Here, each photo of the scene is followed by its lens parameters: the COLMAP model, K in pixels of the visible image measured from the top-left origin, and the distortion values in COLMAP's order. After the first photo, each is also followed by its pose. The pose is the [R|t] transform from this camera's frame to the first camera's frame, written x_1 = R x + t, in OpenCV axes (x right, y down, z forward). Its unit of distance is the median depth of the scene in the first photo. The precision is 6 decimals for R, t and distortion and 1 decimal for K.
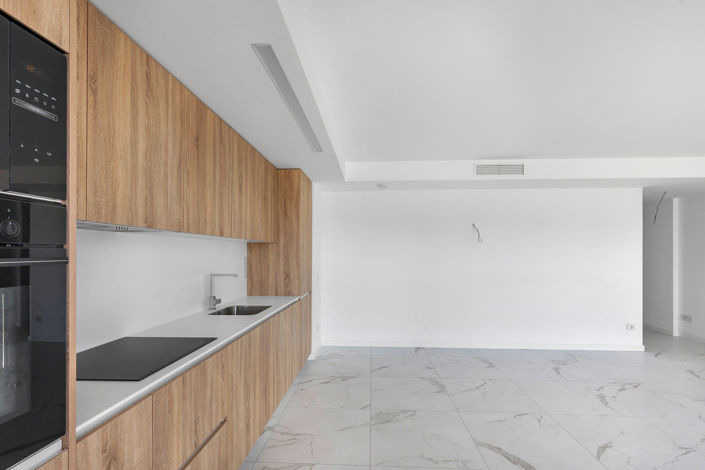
lens RADIAL K [[325.1, 0, 350.1], [0, 325.1, 252.1], [0, 0, 1]] dist [-0.004046, -0.000243]
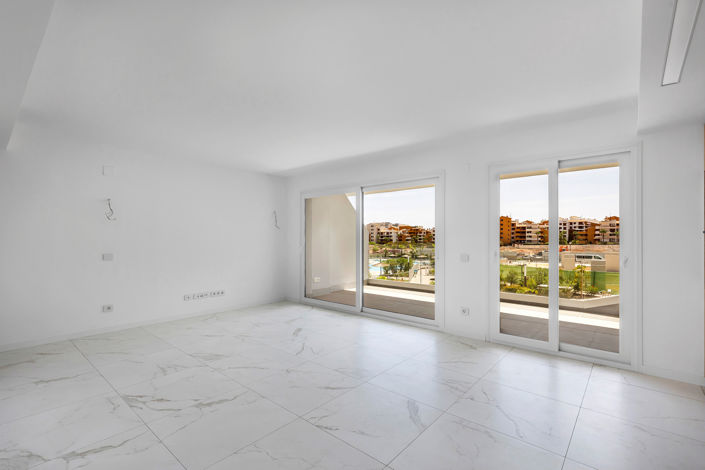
lens RADIAL K [[325.1, 0, 355.9], [0, 325.1, 238.6], [0, 0, 1]] dist [-0.004046, -0.000243]
pose [[-0.808278, -0.002891, 0.588793, -0.000442], [-0.004565, 0.999989, -0.001357, 0.034236], [-0.588783, -0.003785, -0.808282, 1.426122]]
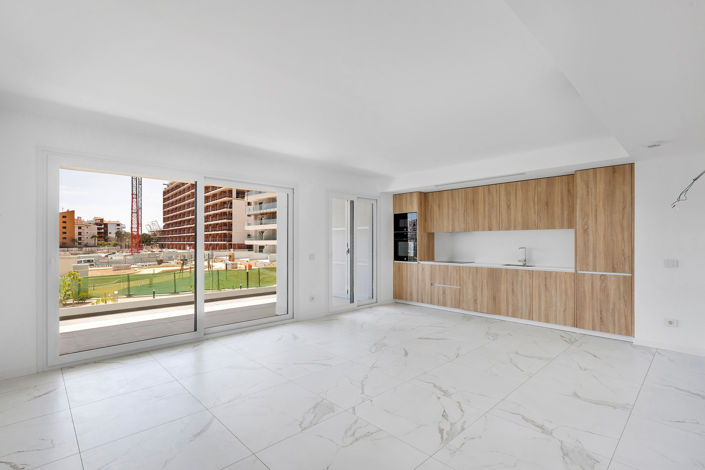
lens RADIAL K [[325.1, 0, 354.4], [0, 325.1, 247.3], [0, 0, 1]] dist [-0.004046, -0.000243]
pose [[-0.676092, 0.012283, -0.736715, 1.601111], [-0.000218, 0.999858, 0.016870, 0.027363], [0.736817, 0.011566, -0.675993, 1.413444]]
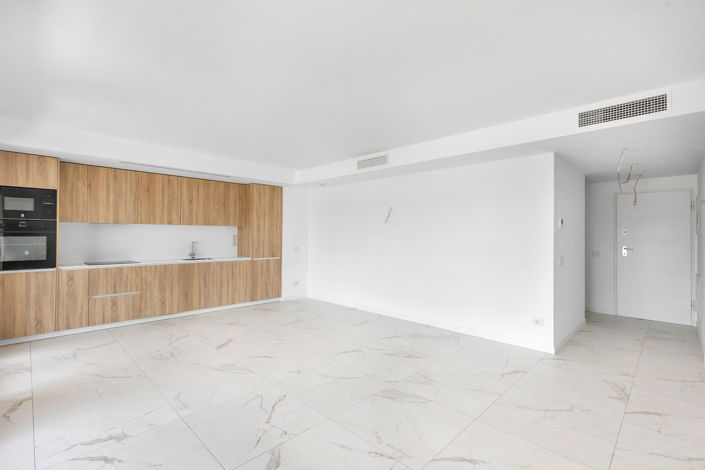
lens RADIAL K [[325.1, 0, 341.2], [0, 325.1, 231.4], [0, 0, 1]] dist [-0.004046, -0.000243]
pose [[0.742018, -0.005262, -0.670360, 1.543475], [-0.004964, 0.999899, -0.013343, 0.019228], [0.670362, 0.013229, 0.741916, 0.060854]]
